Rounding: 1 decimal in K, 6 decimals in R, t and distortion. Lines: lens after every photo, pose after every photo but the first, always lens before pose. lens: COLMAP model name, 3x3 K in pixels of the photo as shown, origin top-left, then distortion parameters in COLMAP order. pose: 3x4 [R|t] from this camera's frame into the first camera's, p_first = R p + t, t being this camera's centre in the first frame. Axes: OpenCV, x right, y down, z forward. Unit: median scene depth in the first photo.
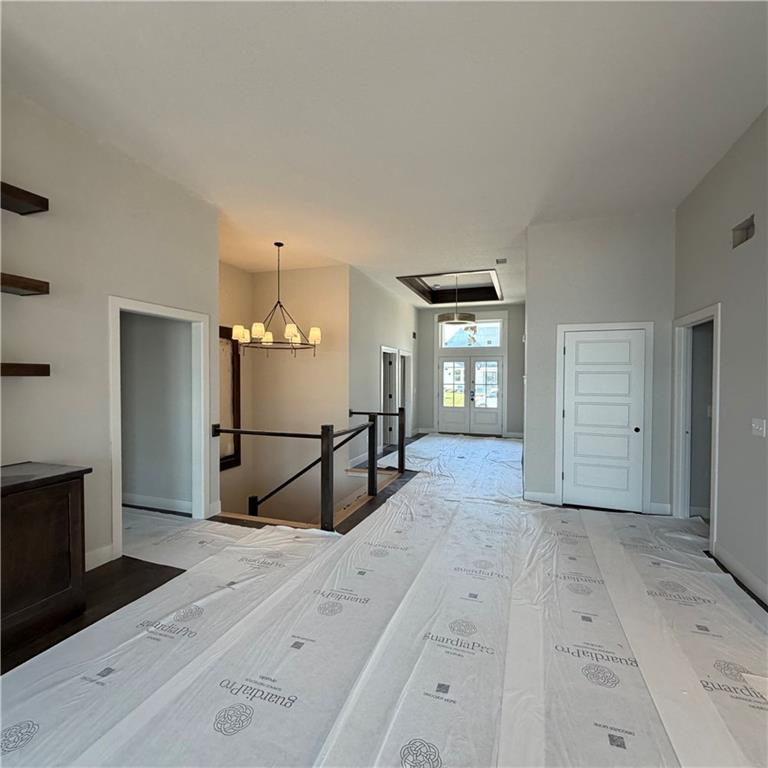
lens RADIAL K [[408.2, 0, 382.0], [0, 408.2, 384.8], [0, 0, 1]] dist [-0.001443, 0.000434]
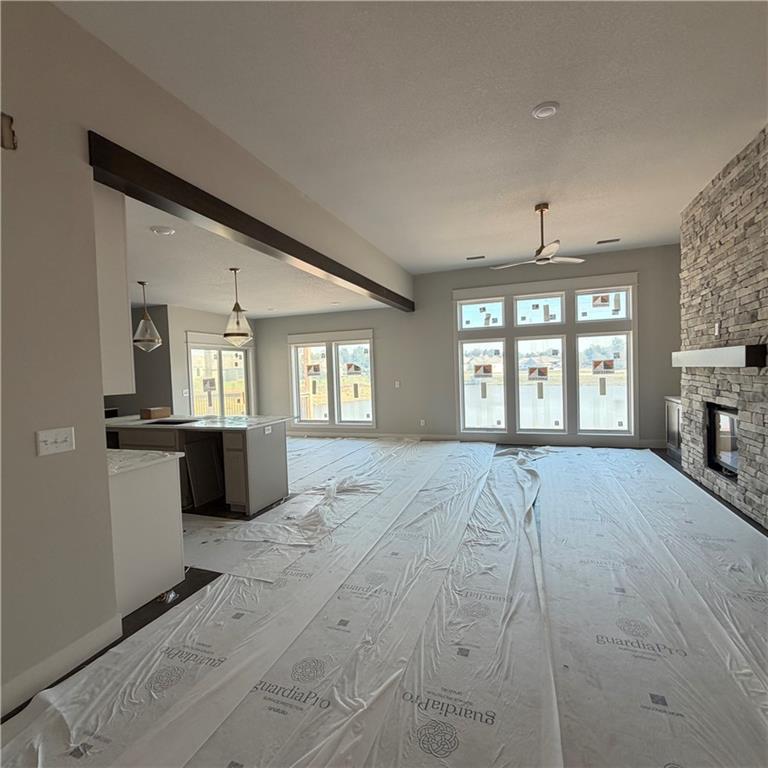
lens RADIAL K [[408.2, 0, 382.0], [0, 408.2, 384.8], [0, 0, 1]] dist [-0.001443, 0.000434]
pose [[-0.999479, 0.027076, 0.017549, 0.087949], [0.027970, 0.998211, 0.052843, -0.003769], [-0.016087, 0.053306, -0.998449, 0.440019]]
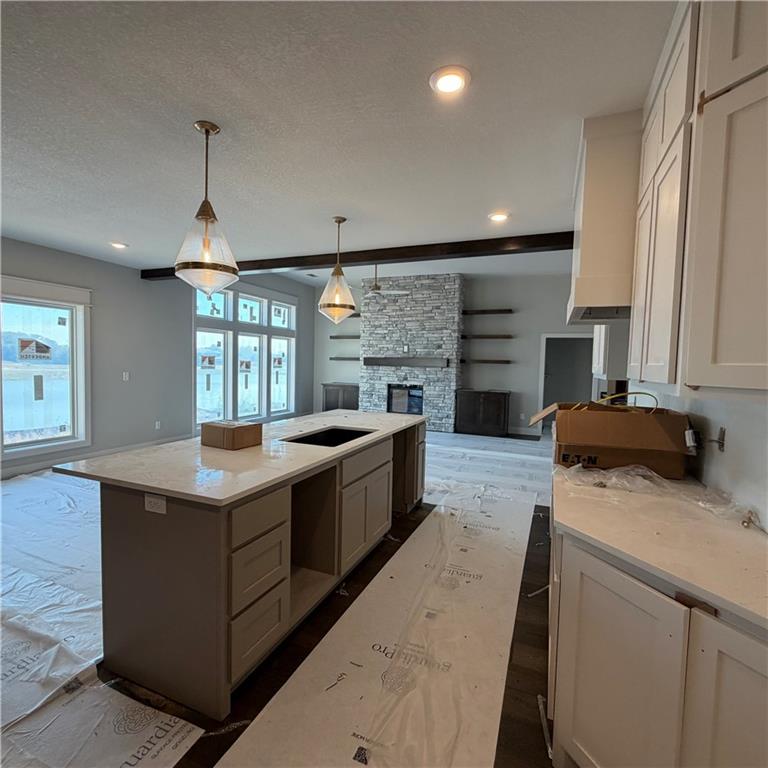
lens RADIAL K [[408.2, 0, 382.0], [0, 408.2, 384.8], [0, 0, 1]] dist [-0.001443, 0.000434]
pose [[-0.060716, 0.046046, -0.997092, 0.595388], [-0.042231, 0.997922, 0.048656, 0.007212], [0.997261, 0.045063, -0.058645, 0.046139]]
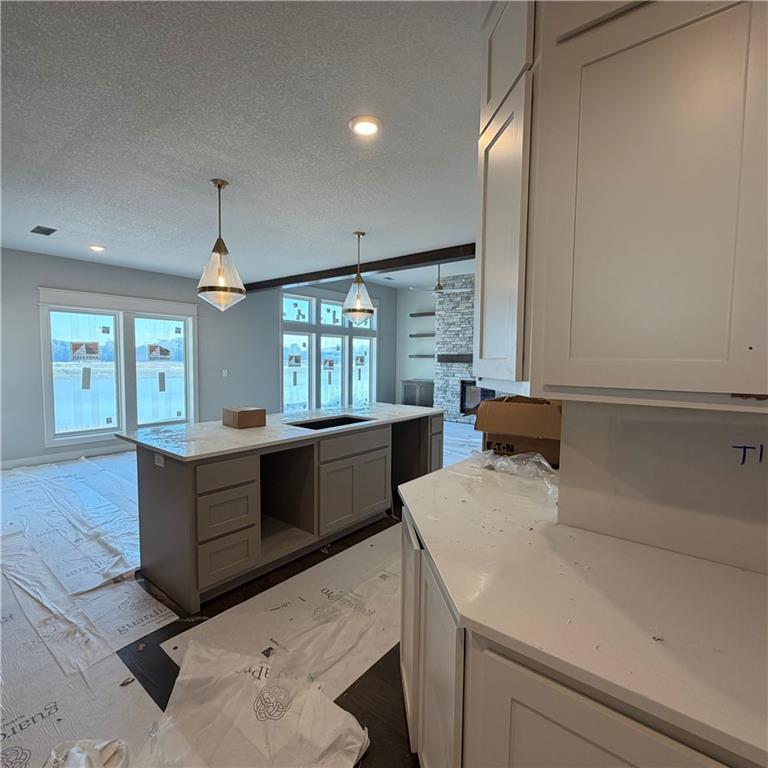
lens RADIAL K [[408.2, 0, 382.0], [0, 408.2, 384.8], [0, 0, 1]] dist [-0.001443, 0.000434]
pose [[-0.338639, 0.051727, -0.939493, 0.614915], [-0.030167, 0.997378, 0.065787, 0.003944], [0.940433, 0.050620, -0.336191, 0.140626]]
